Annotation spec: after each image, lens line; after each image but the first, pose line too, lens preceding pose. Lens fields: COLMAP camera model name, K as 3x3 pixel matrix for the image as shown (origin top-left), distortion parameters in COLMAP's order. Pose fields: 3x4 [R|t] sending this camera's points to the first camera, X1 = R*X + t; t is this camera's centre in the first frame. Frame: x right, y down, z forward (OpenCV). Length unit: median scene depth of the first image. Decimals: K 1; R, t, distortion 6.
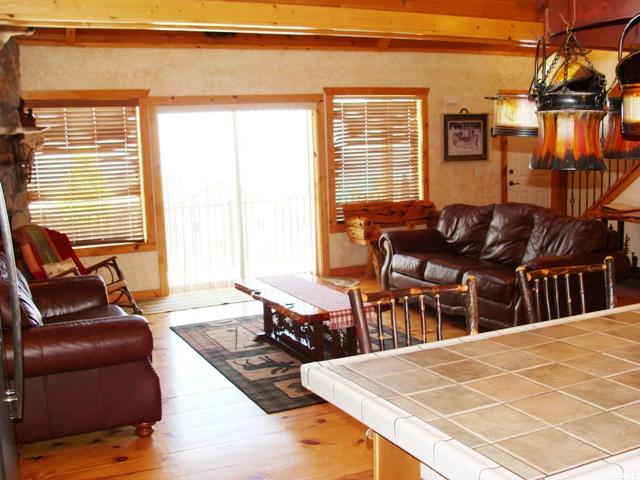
lens RADIAL K [[736.1, 0, 319.7], [0, 736.1, 240.6], [0, 0, 1]] dist [-0.135859, 0.000000]
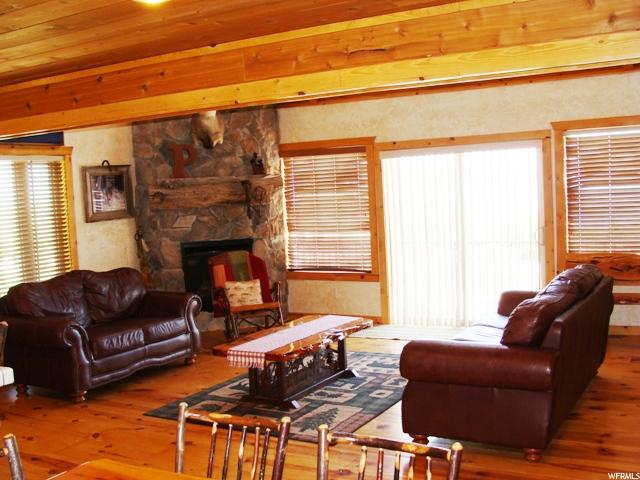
lens RADIAL K [[736.1, 0, 320.2], [0, 736.1, 240.1], [0, 0, 1]] dist [-0.135859, 0.000000]
pose [[0.574380, 0.064983, -0.816006, 0.625435], [-0.080103, 0.996522, 0.022975, -0.067481], [0.814660, 0.052167, 0.577587, 0.282640]]
